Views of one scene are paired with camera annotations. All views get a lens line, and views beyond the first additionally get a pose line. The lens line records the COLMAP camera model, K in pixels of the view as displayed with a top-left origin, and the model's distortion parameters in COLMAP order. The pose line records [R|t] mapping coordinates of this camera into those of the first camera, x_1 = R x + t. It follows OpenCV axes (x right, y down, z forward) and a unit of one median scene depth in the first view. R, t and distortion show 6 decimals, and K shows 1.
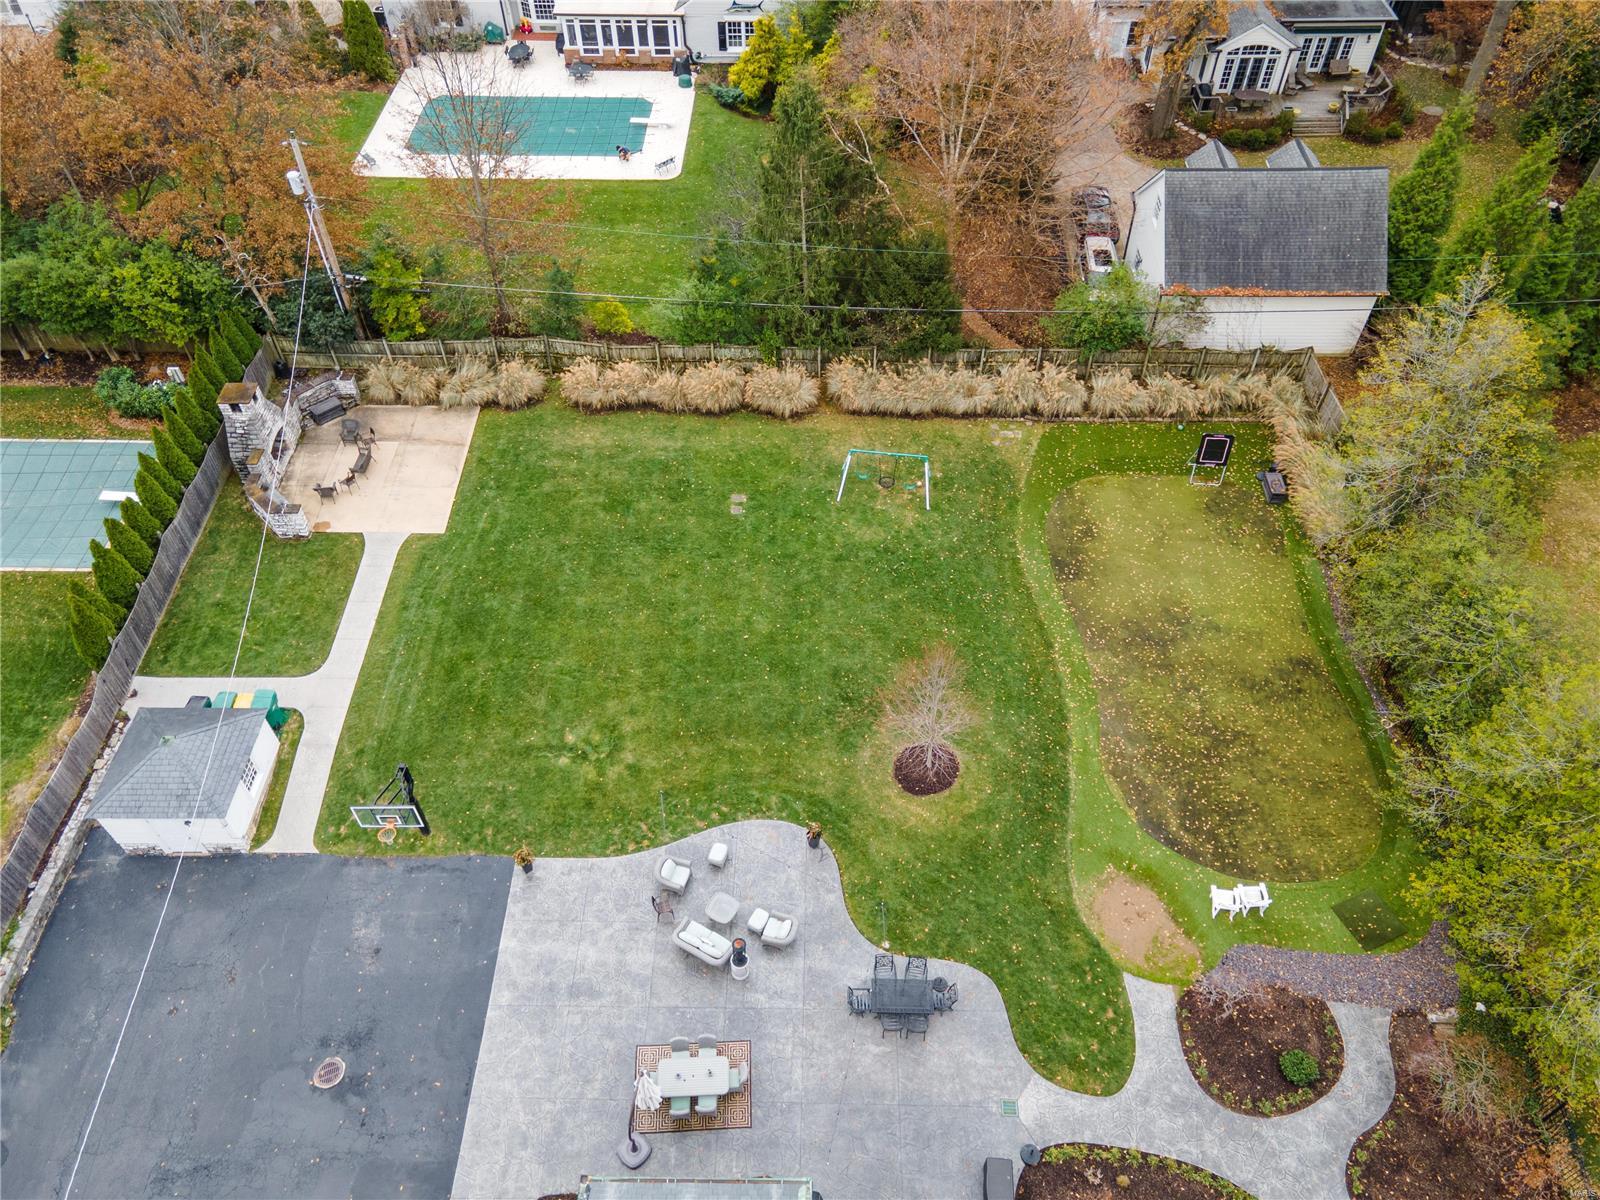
lens RADIAL K [[1159.3, 0, 800.0], [0, 1159.3, 600.0], [0, 0, 1]] dist [0.026471, 0.005330]
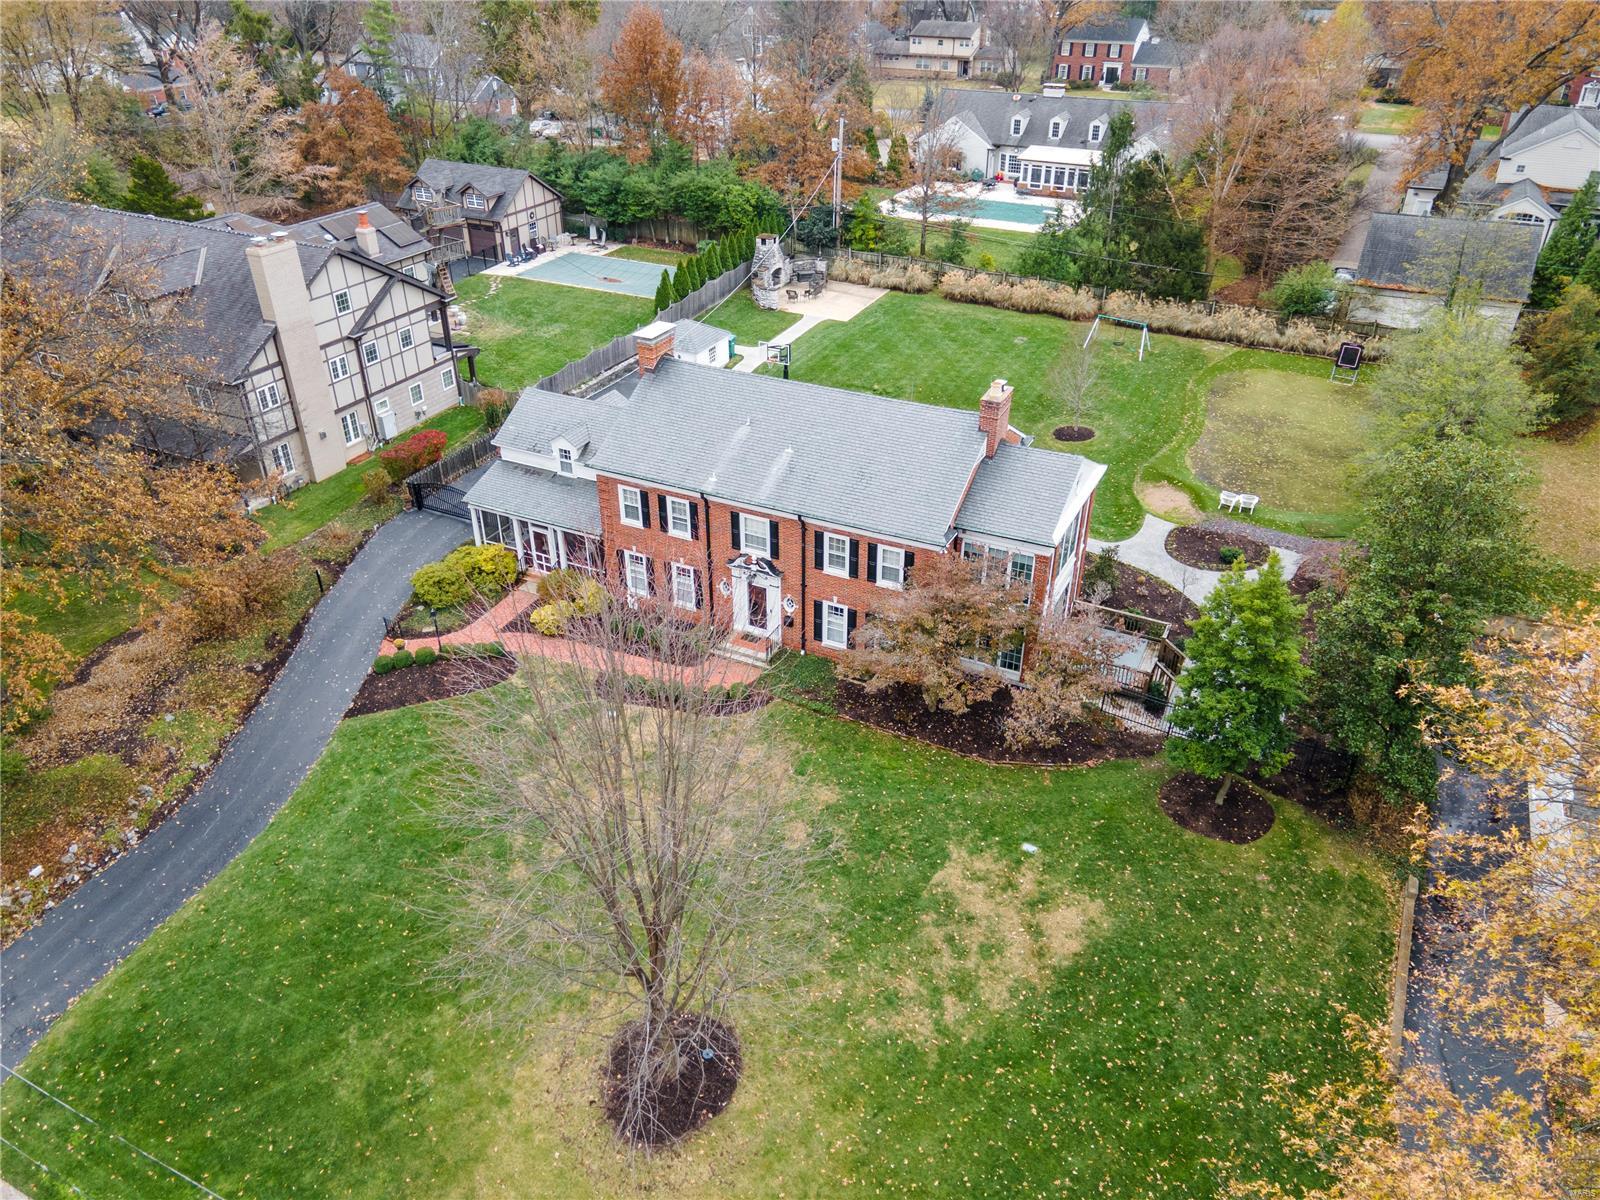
lens RADIAL K [[1159.3, 0, 800.0], [0, 1159.3, 600.0], [0, 0, 1]] dist [0.026471, 0.005330]
pose [[0.900901, 0.233200, -0.366055, 0.319947], [-0.329514, 0.916417, -0.227157, 0.662106], [0.282486, 0.325266, 0.902443, -0.385047]]
